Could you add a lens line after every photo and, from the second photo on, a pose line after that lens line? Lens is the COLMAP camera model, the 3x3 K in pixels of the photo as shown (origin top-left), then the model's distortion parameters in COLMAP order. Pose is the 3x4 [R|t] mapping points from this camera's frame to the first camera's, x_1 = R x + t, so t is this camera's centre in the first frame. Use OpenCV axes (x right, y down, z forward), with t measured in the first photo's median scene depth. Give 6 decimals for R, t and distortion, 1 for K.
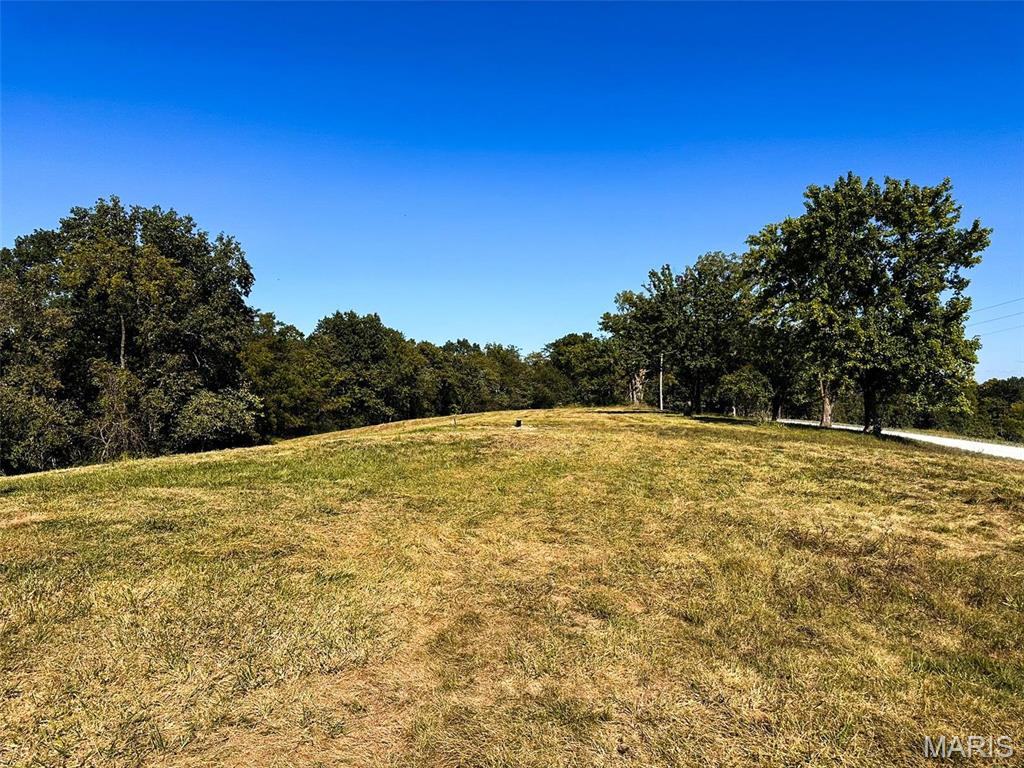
lens RADIAL K [[718.8, 0, 514.0], [0, 718.8, 380.0], [0, 0, 1]] dist [-0.074955, -0.007784]
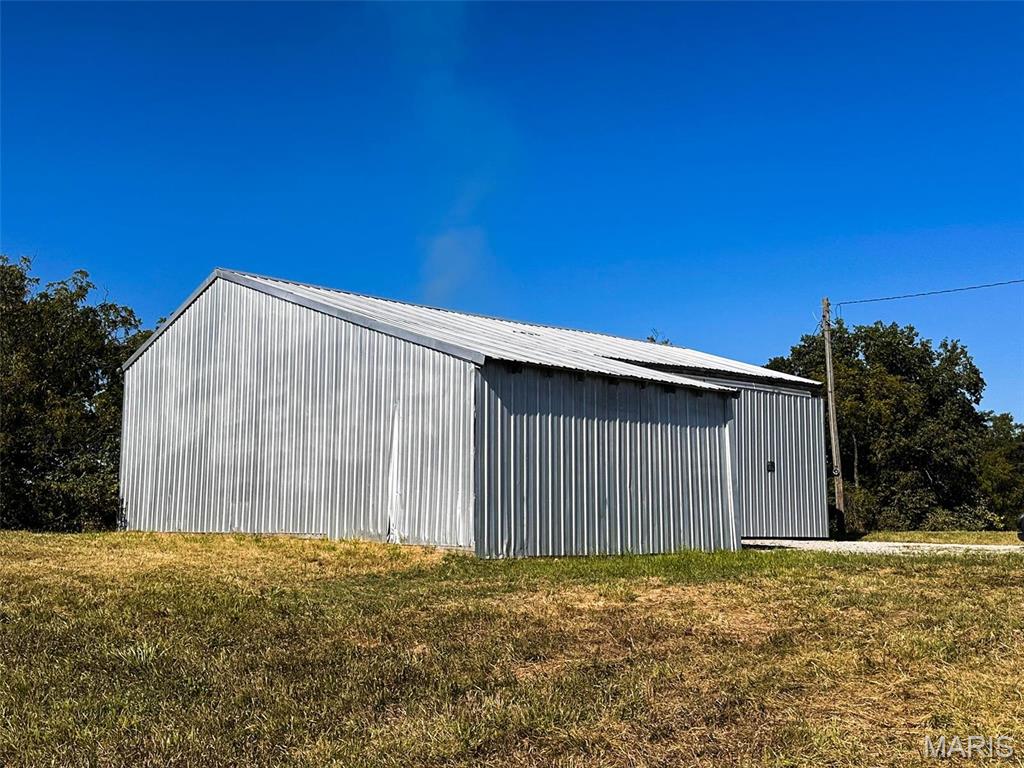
lens RADIAL K [[1094.2, 0, 511.5], [0, 1094.2, 380.2], [0, 0, 1]] dist [-0.048514, 0.000000]
pose [[0.723553, -0.088928, -0.684517, 0.155280], [0.012778, 0.993222, -0.115527, 0.004726], [0.690151, 0.074843, 0.719785, -0.443432]]
